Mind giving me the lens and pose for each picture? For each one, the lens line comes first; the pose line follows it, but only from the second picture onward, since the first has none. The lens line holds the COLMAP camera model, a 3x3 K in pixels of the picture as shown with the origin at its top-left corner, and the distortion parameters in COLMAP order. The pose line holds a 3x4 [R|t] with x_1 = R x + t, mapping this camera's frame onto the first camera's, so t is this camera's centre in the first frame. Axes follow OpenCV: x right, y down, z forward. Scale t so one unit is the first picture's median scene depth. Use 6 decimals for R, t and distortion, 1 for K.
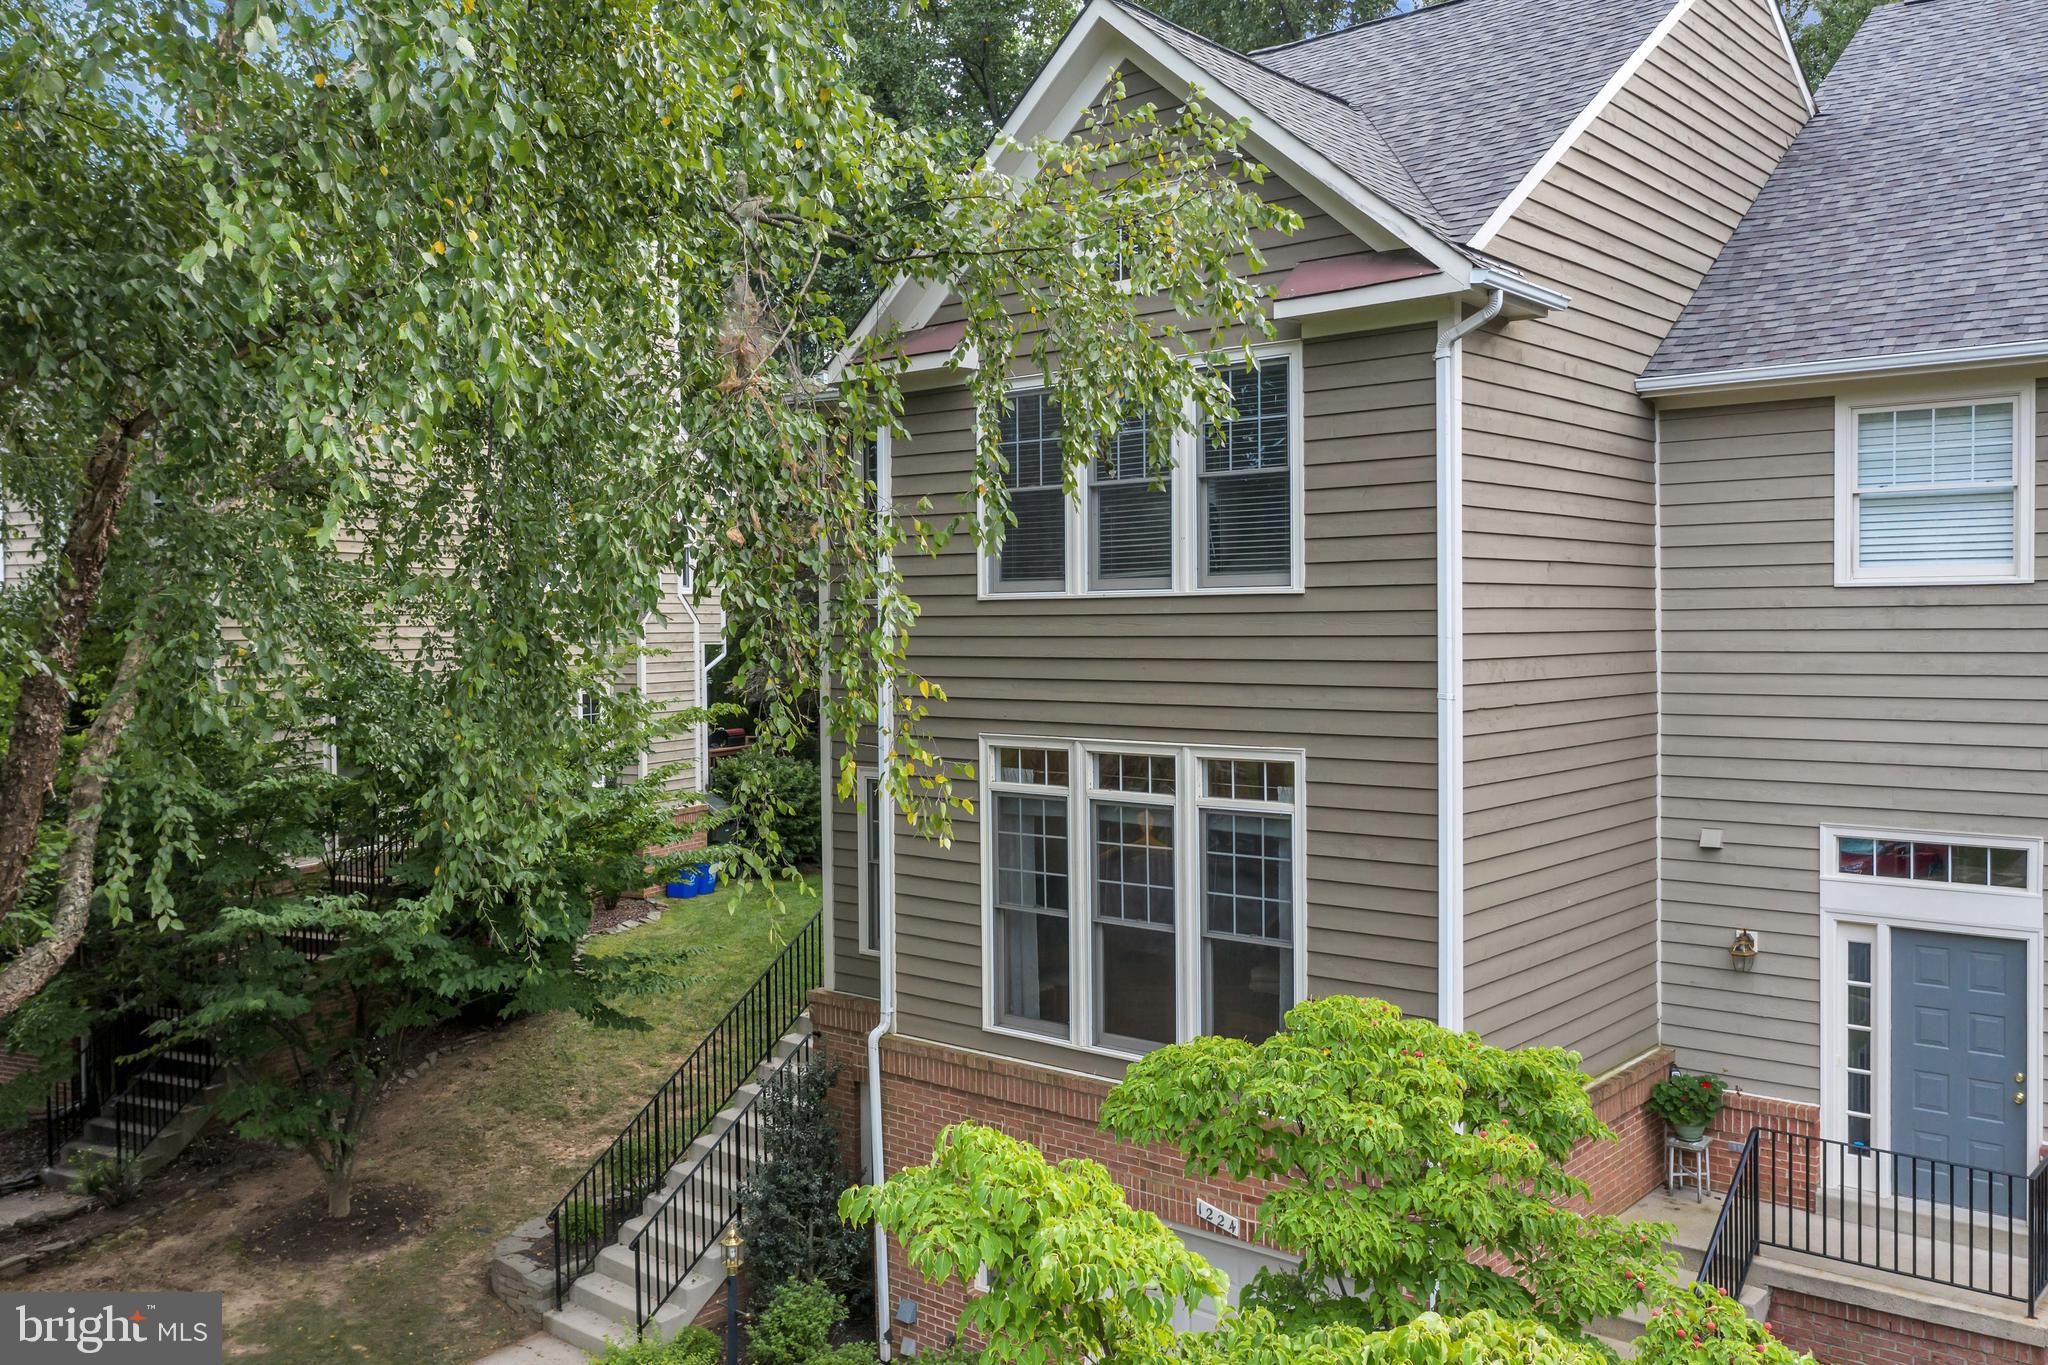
lens RADIAL K [[1684.4, 0, 1022.5], [0, 1684.4, 656.8], [0, 0, 1]] dist [-0.001330, -0.003448]
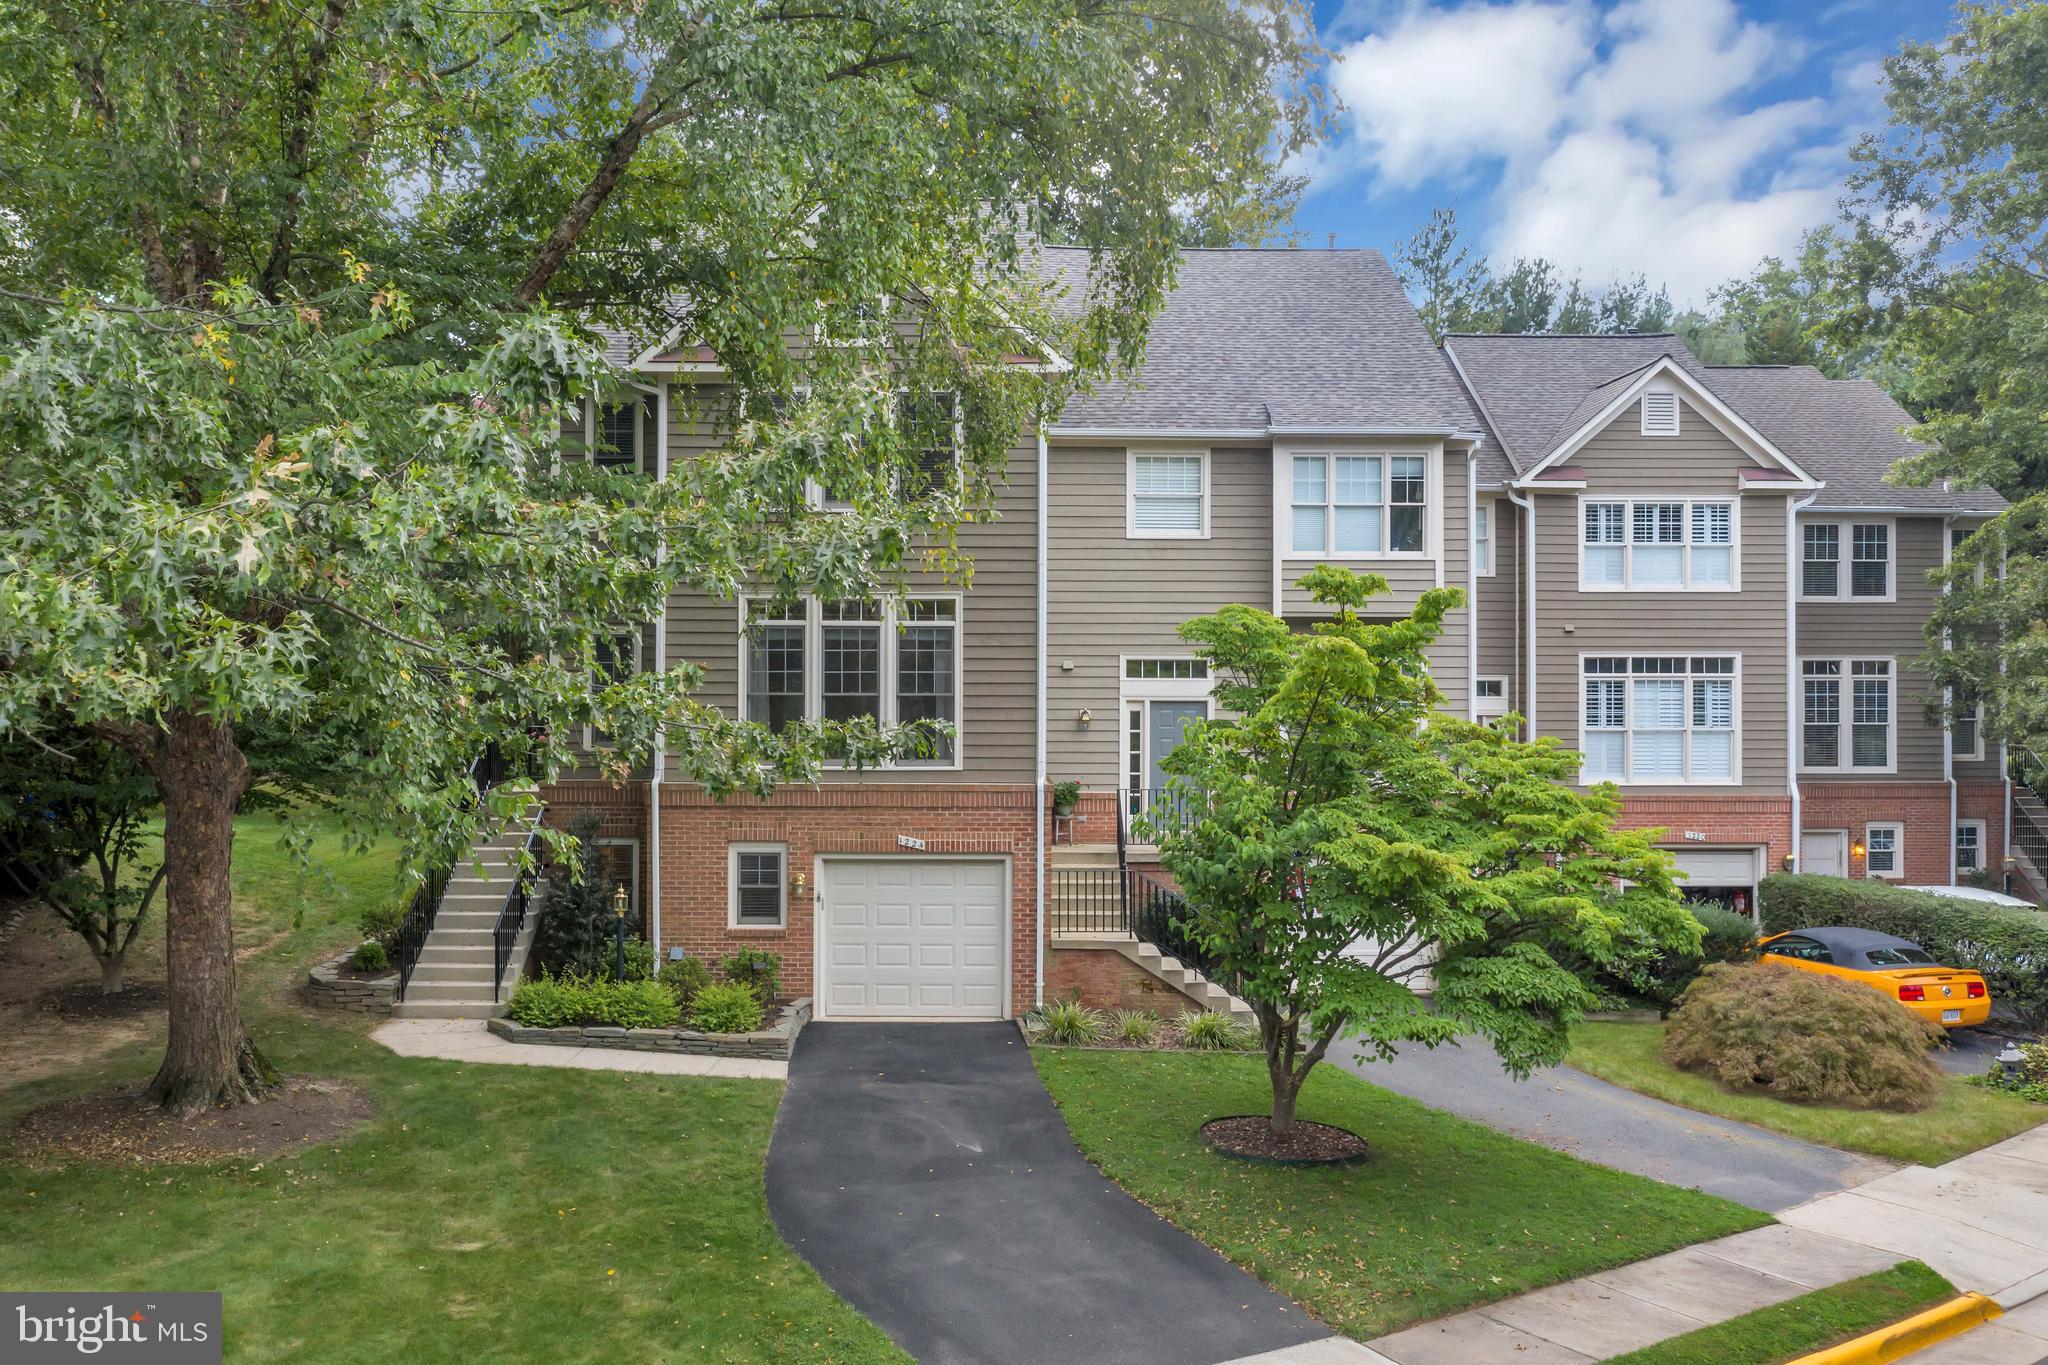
lens RADIAL K [[1684.4, 0, 1026.4], [0, 1684.4, 685.0], [0, 0, 1]] dist [-0.001330, -0.003448]
pose [[0.756236, 0.021728, 0.653939, -0.954810], [0.002317, 0.999353, -0.035884, 0.210588], [-0.654295, 0.028652, 0.755696, -0.476265]]
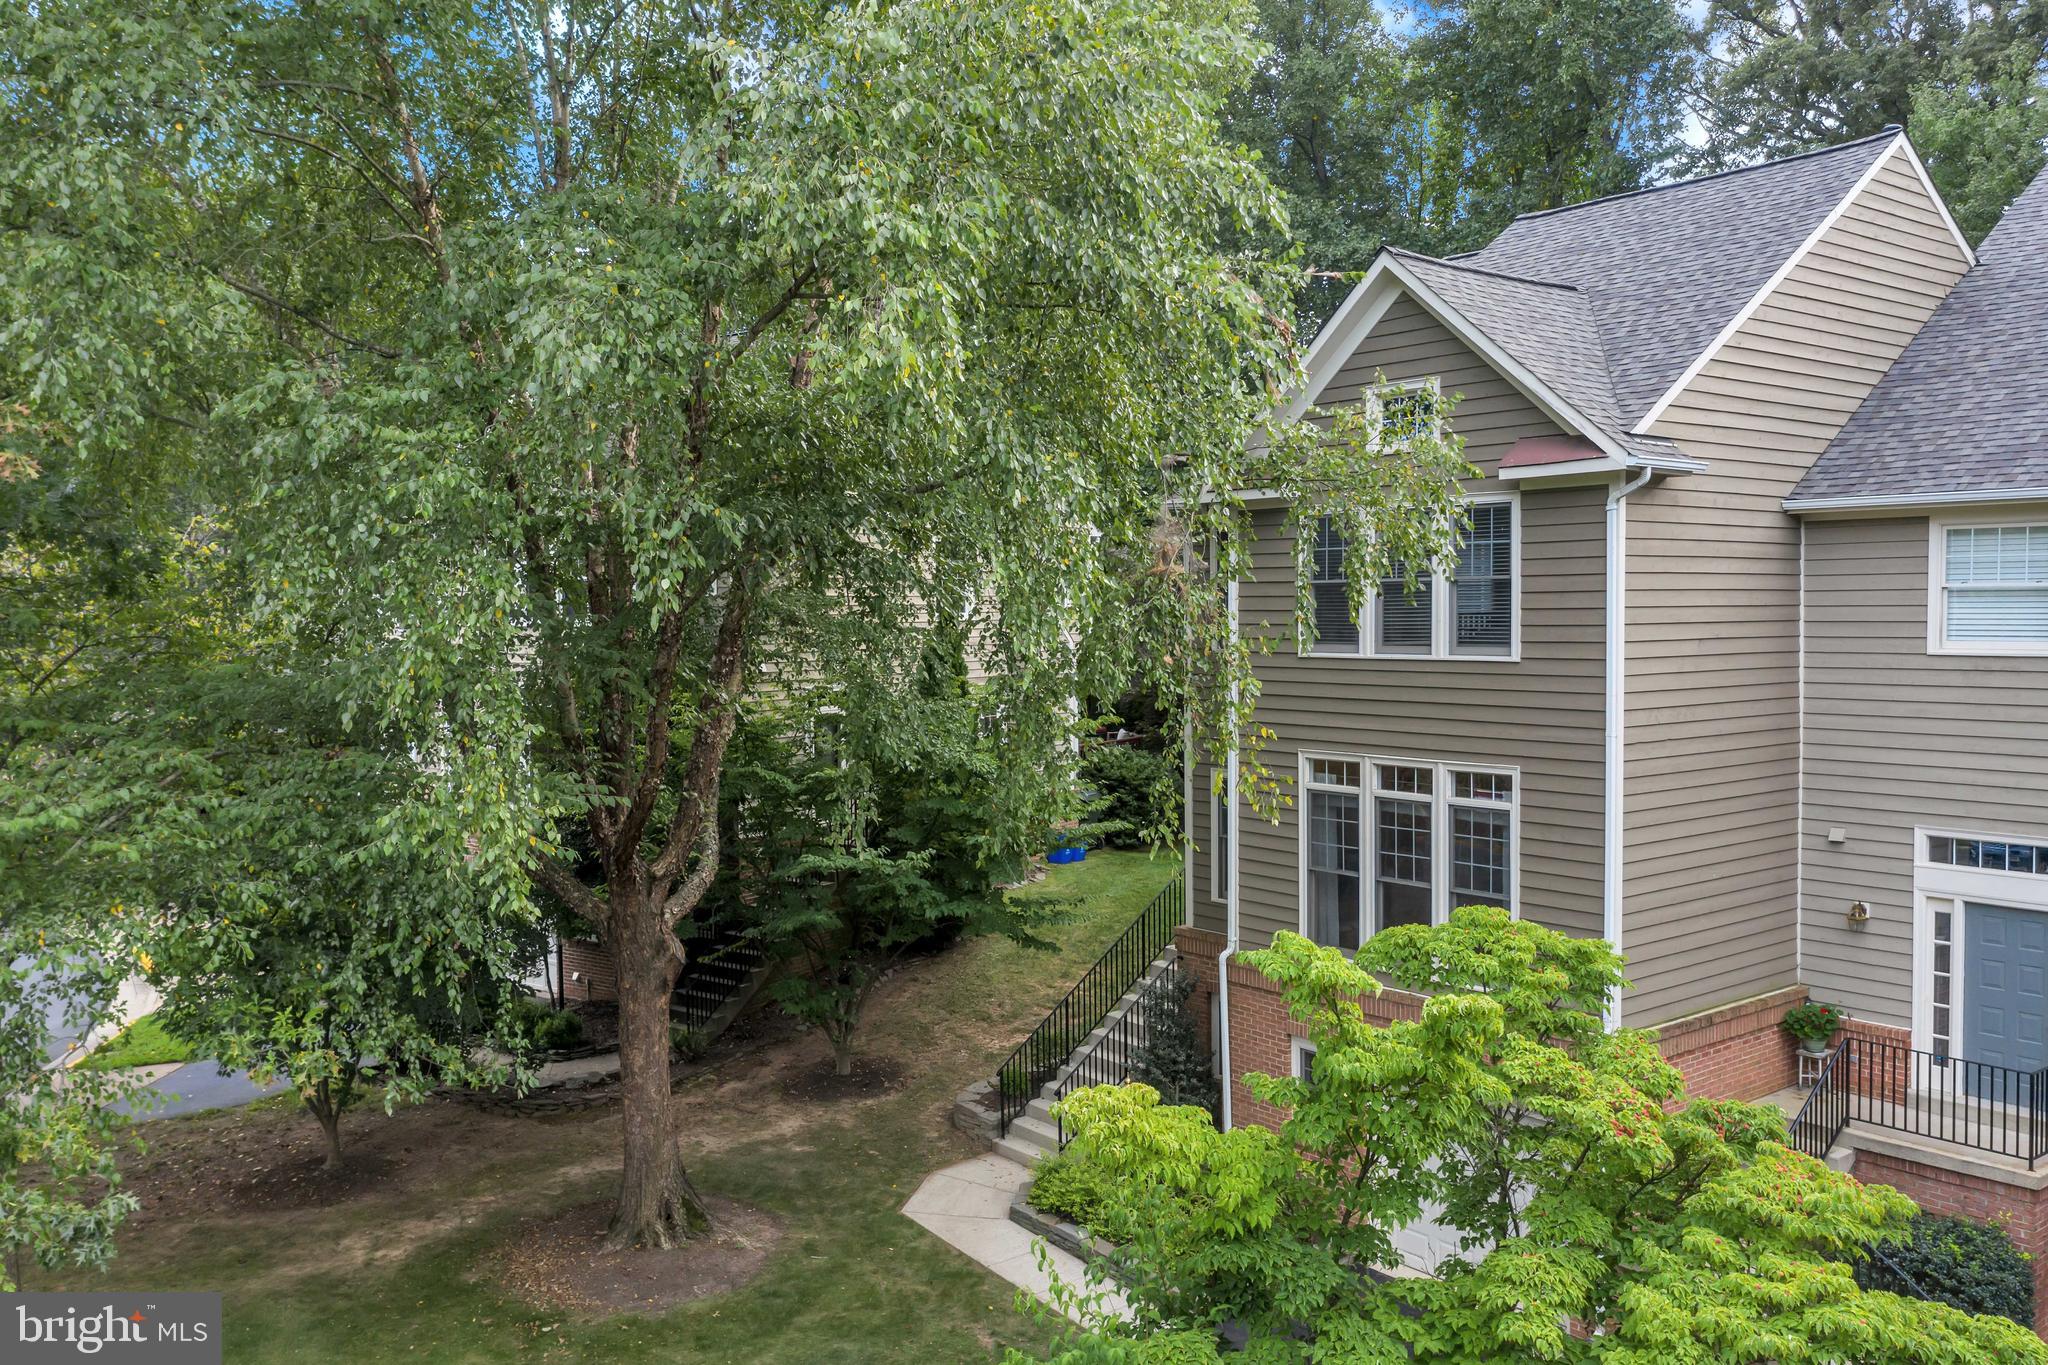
lens RADIAL K [[1684.4, 0, 1025.3], [0, 1684.4, 673.6], [0, 0, 1]] dist [-0.001330, -0.003448]
pose [[0.981689, 0.008561, -0.190296, 0.019730], [-0.004621, 0.999766, 0.021139, -0.051461], [0.190433, -0.019873, 0.981499, -0.490424]]
